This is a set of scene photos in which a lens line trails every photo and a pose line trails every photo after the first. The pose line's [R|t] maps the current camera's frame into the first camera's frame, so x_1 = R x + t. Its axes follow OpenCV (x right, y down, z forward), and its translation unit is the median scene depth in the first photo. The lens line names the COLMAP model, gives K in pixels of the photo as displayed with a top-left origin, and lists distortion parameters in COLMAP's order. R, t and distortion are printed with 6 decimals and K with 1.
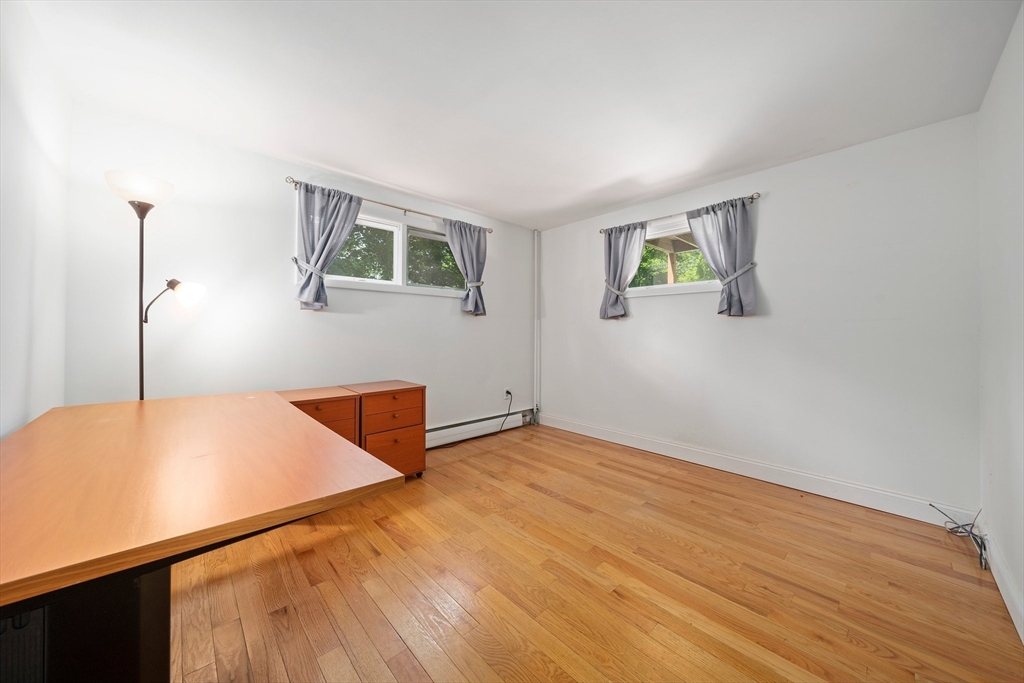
lens RADIAL K [[351.9, 0, 512.2], [0, 351.9, 334.5], [0, 0, 1]] dist [0.000880, -0.000137]
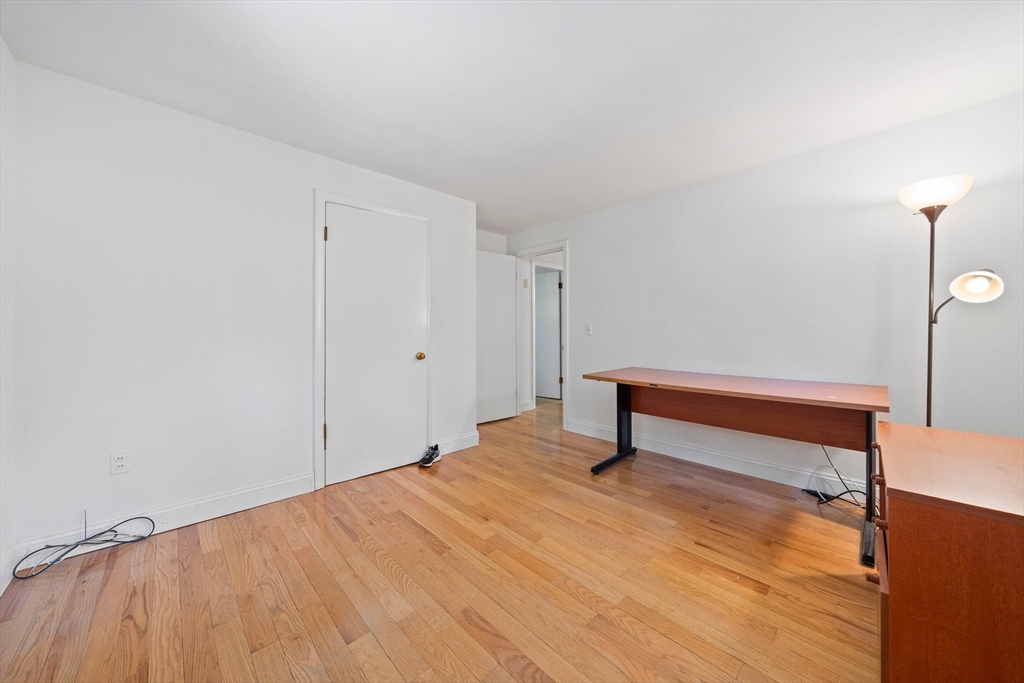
lens RADIAL K [[351.9, 0, 511.2], [0, 351.9, 335.9], [0, 0, 1]] dist [0.000880, -0.000137]
pose [[-0.999946, -0.006757, -0.007889, 0.175007], [-0.006869, 0.999874, 0.014302, -0.003449], [0.007791, 0.014355, -0.999867, 1.907018]]
